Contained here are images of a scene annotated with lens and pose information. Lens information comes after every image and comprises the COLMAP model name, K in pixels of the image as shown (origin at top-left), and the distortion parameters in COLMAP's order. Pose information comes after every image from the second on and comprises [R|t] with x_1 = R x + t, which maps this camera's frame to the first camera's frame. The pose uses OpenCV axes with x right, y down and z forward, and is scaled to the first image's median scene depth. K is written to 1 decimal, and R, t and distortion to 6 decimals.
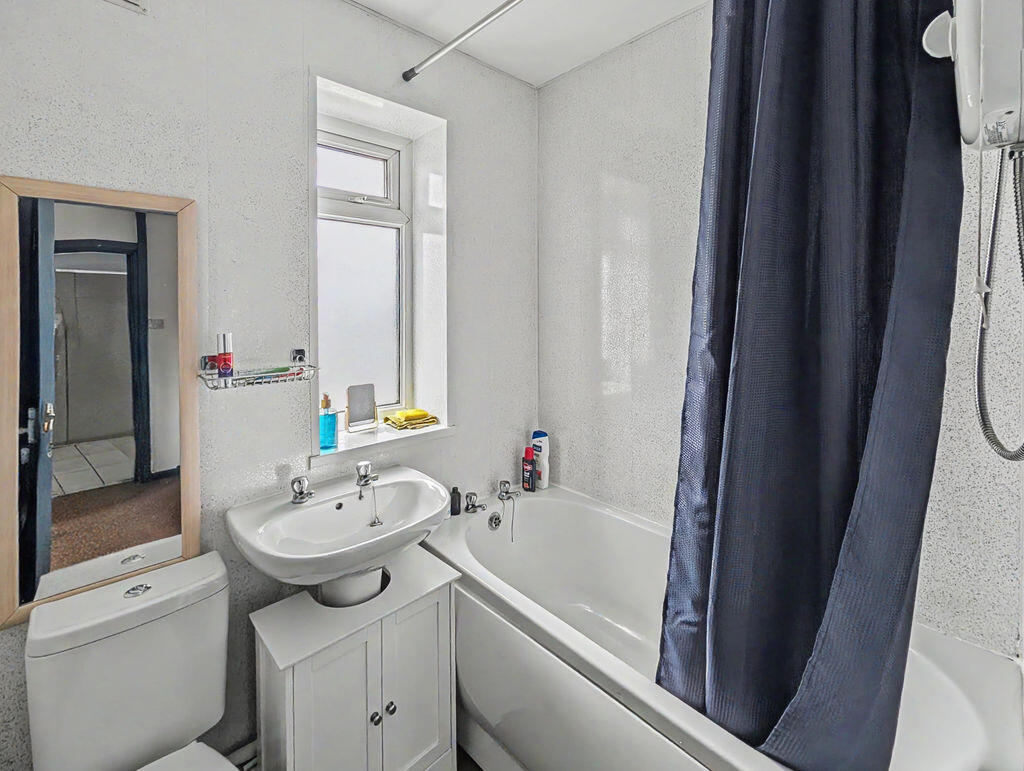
lens RADIAL K [[443.1, 0, 512.0], [0, 443.1, 372.7], [0, 0, 1]] dist [-0.012117, -0.000042]
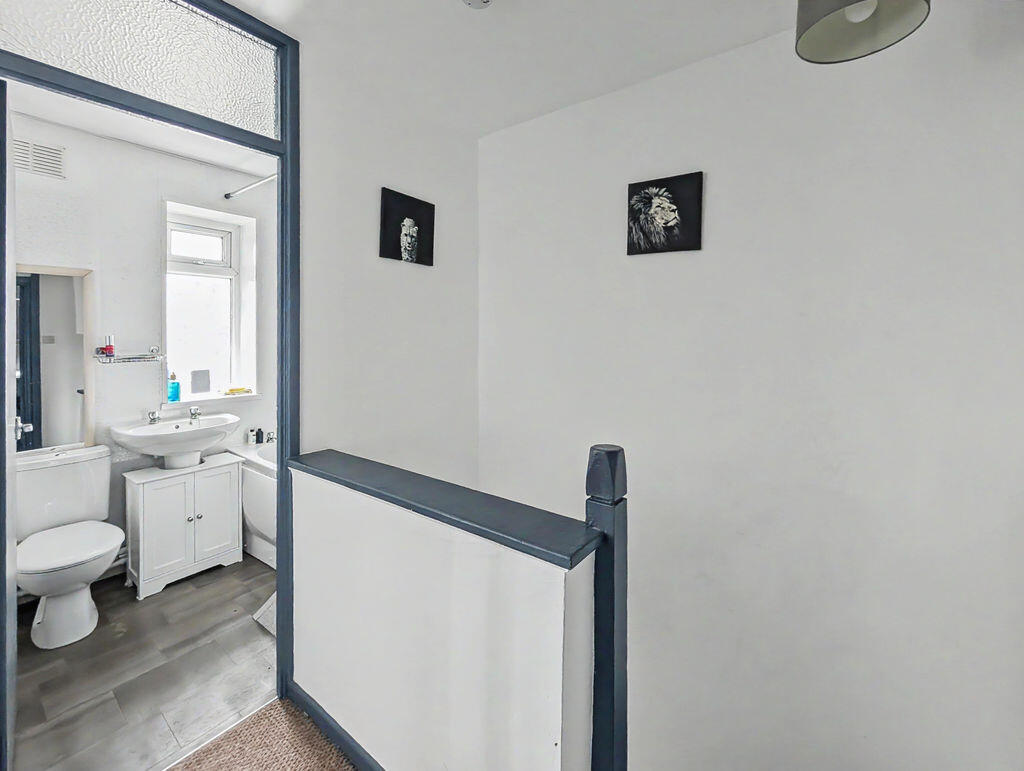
lens RADIAL K [[436.8, 0, 512.0], [0, 436.8, 385.5], [0, 0, 1]] dist [0.000798, 0.000090]
pose [[0.986301, -0.013757, 0.164380, 0.737424], [0.018276, 0.999495, -0.026009, 0.194907], [-0.163939, 0.028657, 0.986054, -1.123130]]
